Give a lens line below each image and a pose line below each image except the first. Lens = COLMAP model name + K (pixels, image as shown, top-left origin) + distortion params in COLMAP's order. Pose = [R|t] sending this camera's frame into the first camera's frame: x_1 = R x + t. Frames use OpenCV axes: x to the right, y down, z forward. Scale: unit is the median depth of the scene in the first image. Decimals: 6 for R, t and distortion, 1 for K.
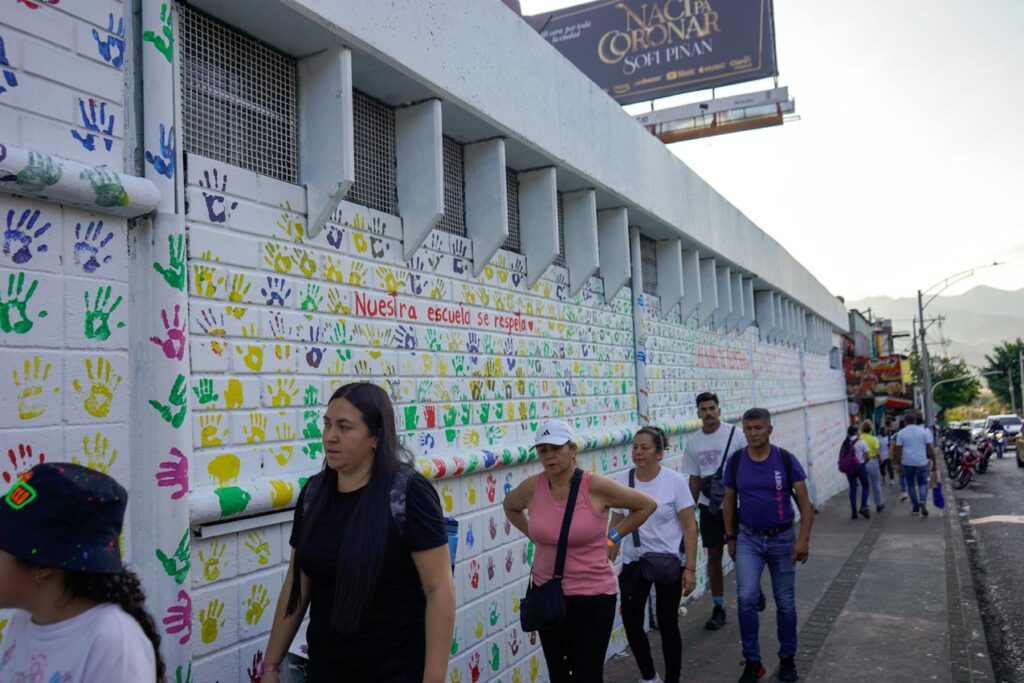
lens RADIAL K [[868.6, 0, 512.0], [0, 868.6, 341.5], [0, 0, 1]] dist [-0.000555, -0.000075]
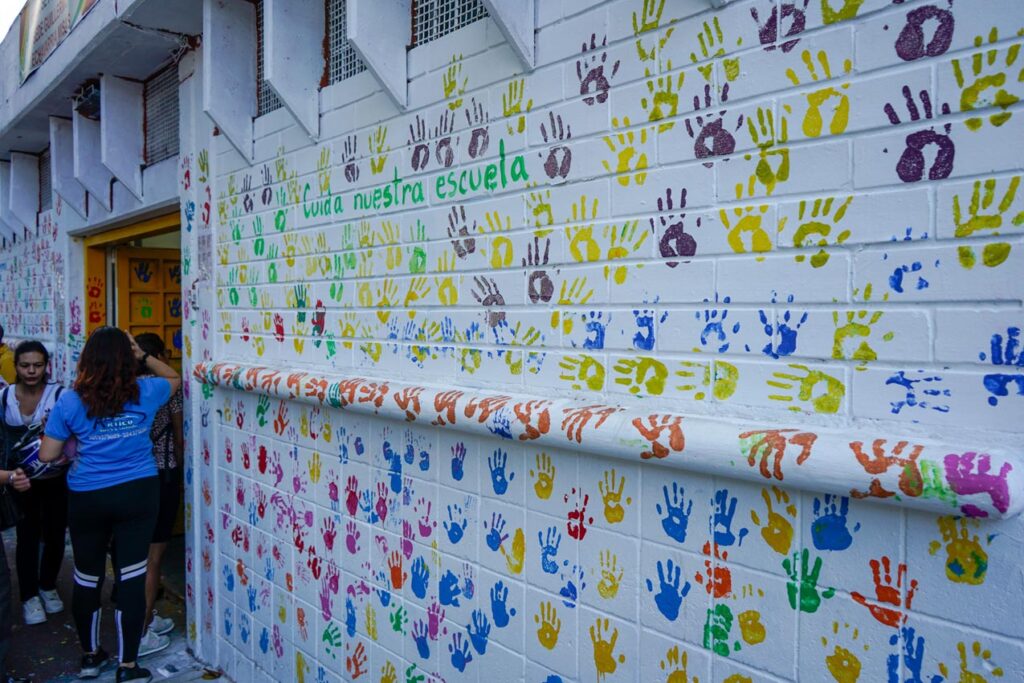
lens RADIAL K [[868.6, 0, 512.0], [0, 868.6, 341.5], [0, 0, 1]] dist [-0.000555, -0.000075]
pose [[-0.424405, 0.070668, -0.902711, 0.559425], [0.080189, 0.995966, 0.040268, 0.074961], [0.901915, -0.055297, -0.428359, 1.388701]]
